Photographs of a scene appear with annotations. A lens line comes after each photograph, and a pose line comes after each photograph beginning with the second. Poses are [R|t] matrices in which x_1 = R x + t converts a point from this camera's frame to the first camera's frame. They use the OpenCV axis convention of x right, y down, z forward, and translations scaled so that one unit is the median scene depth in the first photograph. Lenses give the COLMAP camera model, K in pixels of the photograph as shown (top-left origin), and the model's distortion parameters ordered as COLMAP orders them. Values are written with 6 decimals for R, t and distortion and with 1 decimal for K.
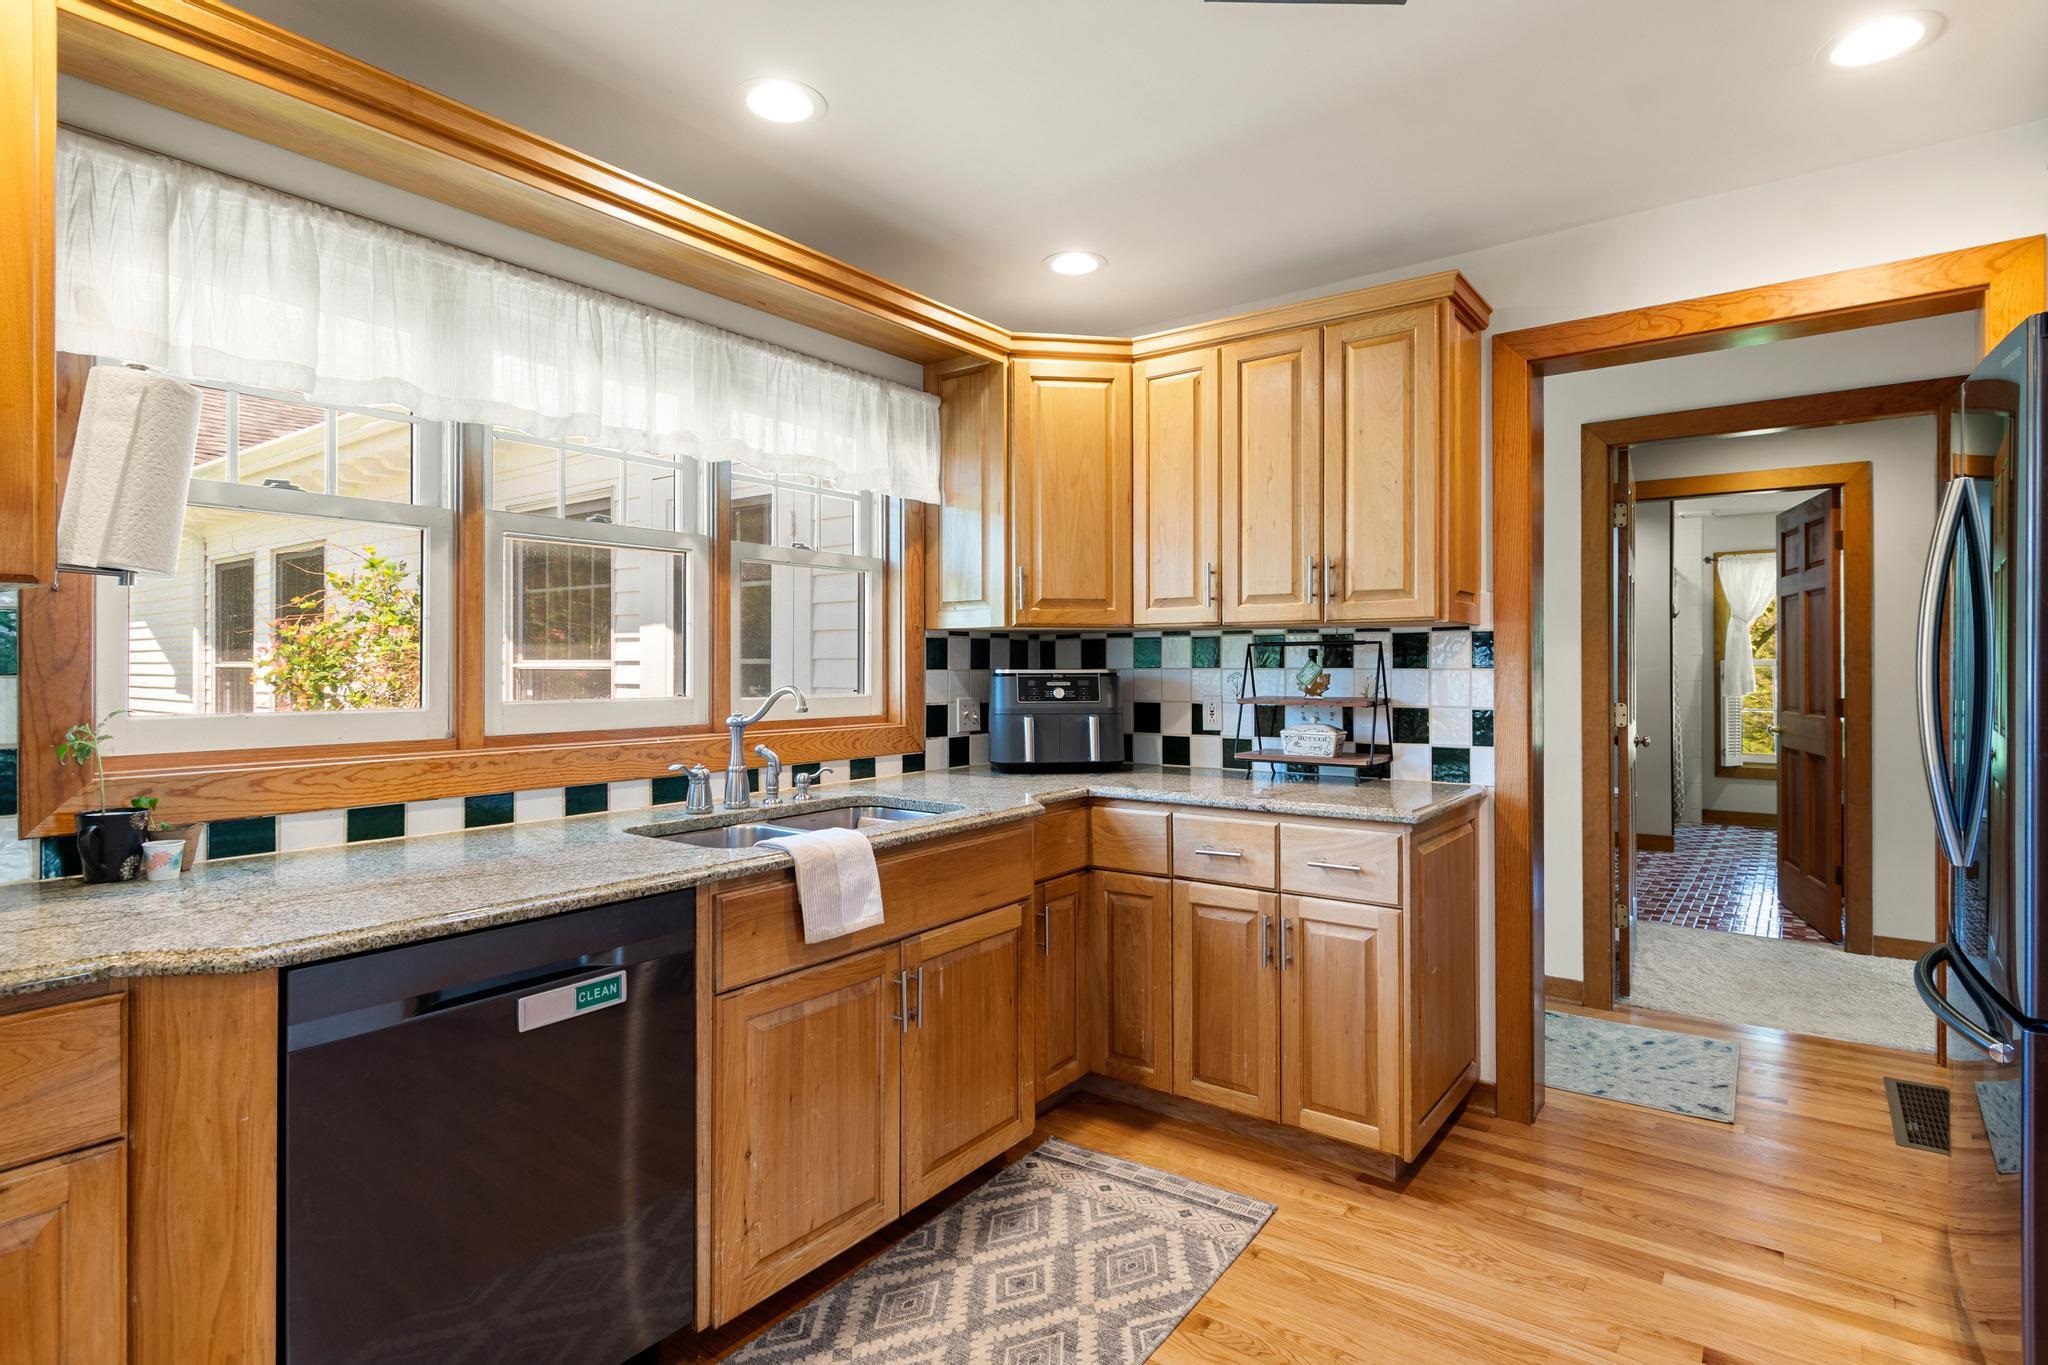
lens RADIAL K [[1034.1, 0, 1028.1], [0, 1034.1, 658.7], [0, 0, 1]] dist [0.001356, -0.000747]
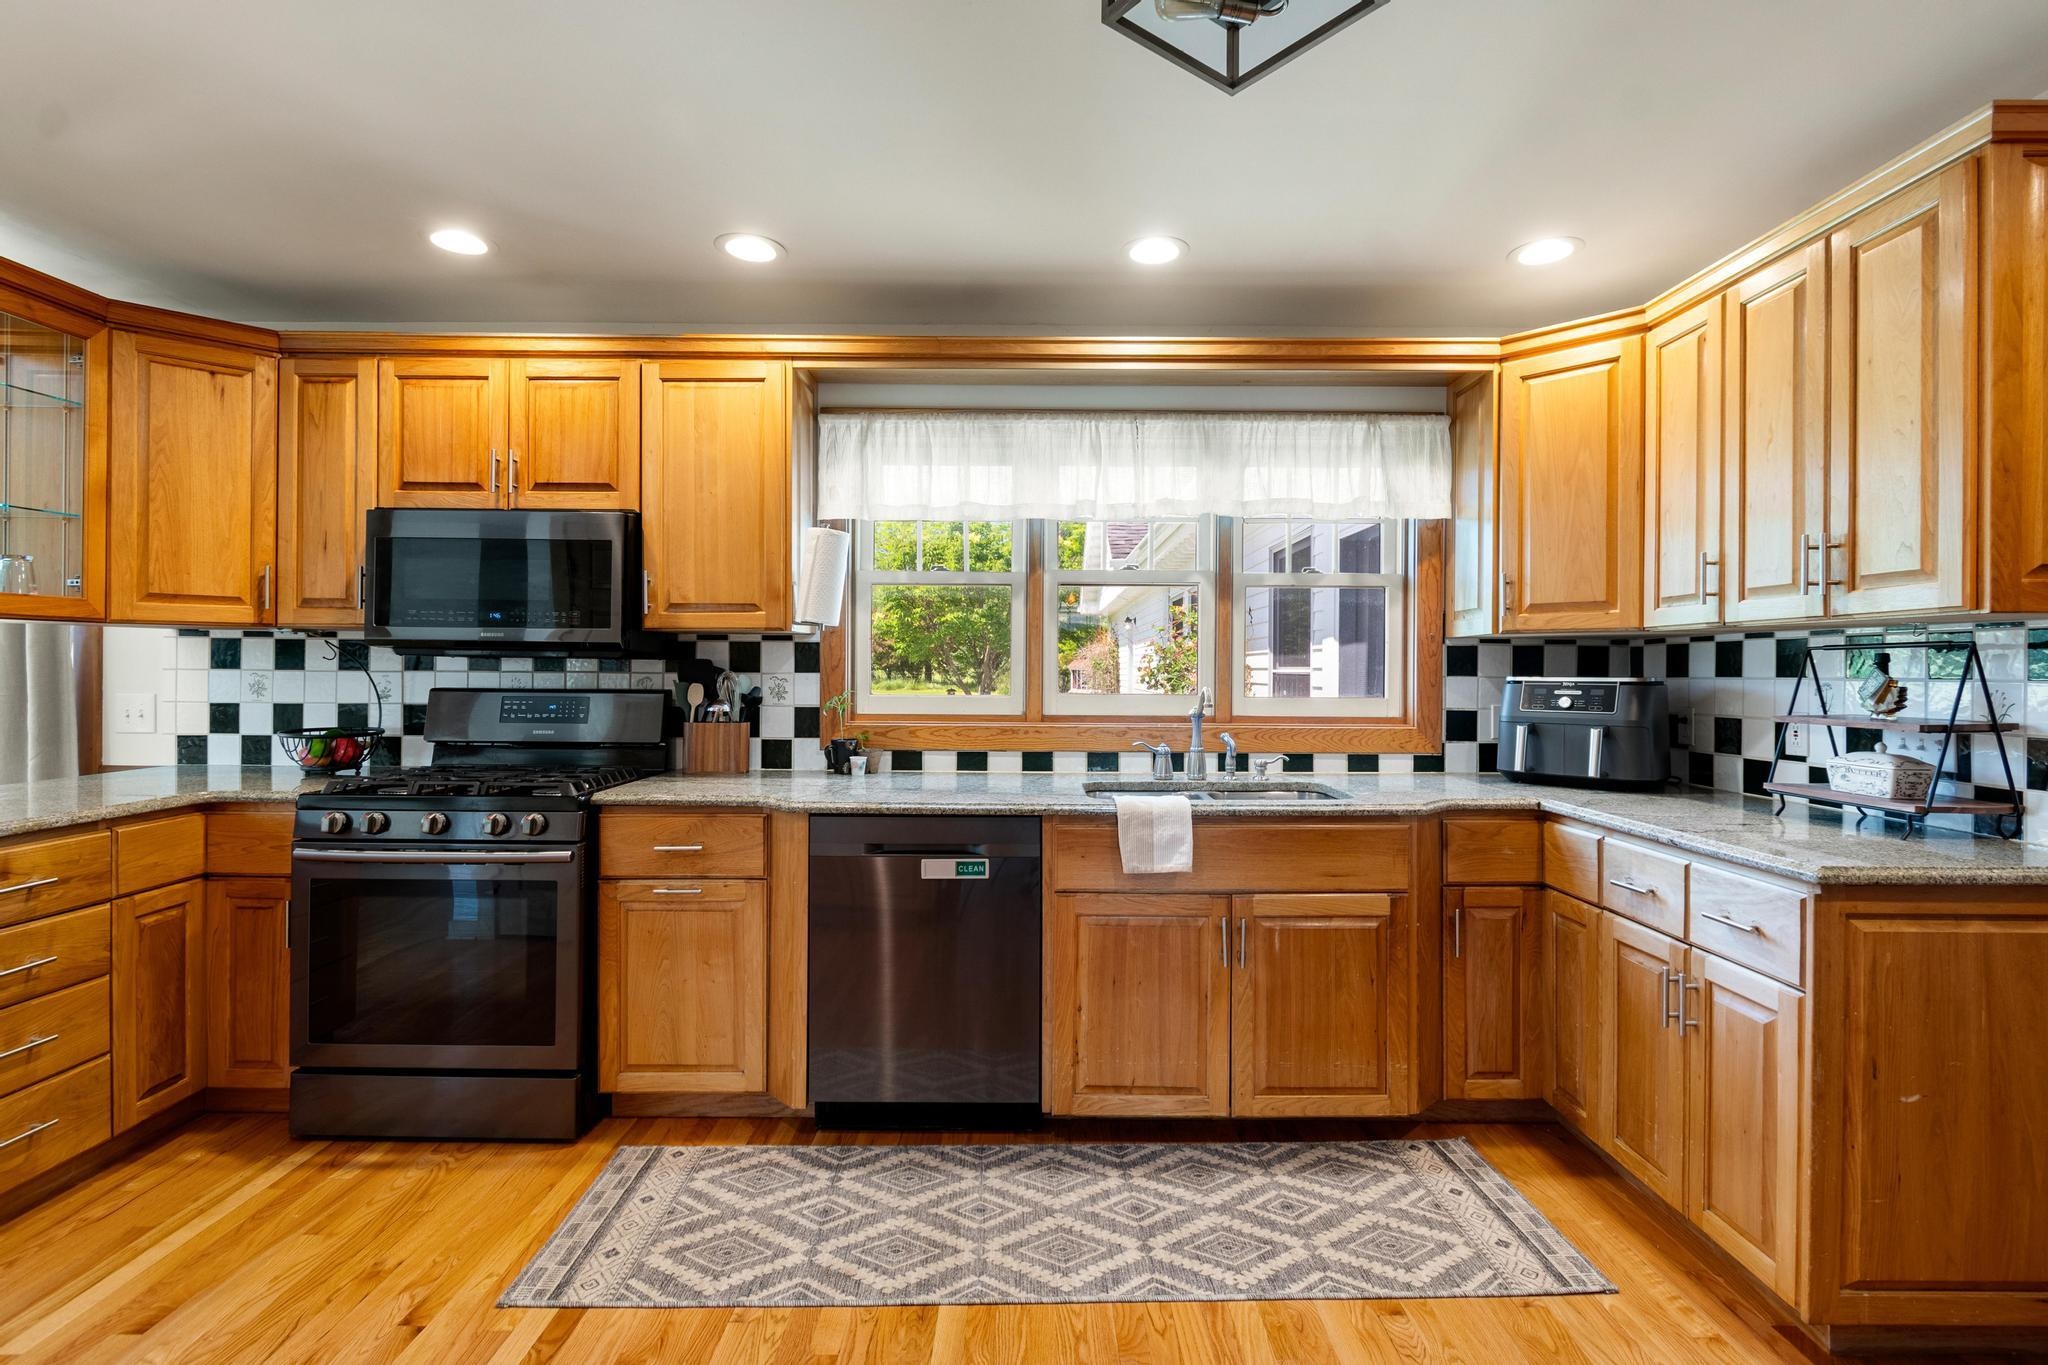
lens RADIAL K [[949.2, 0, 1039.2], [0, 949.2, 669.8], [0, 0, 1]] dist [0.000962, -0.001075]
pose [[0.600284, 0.004349, -0.799775, 0.539867], [-0.001425, 0.999989, 0.004368, 0.000470], [0.799785, -0.001483, 0.600284, 0.115756]]
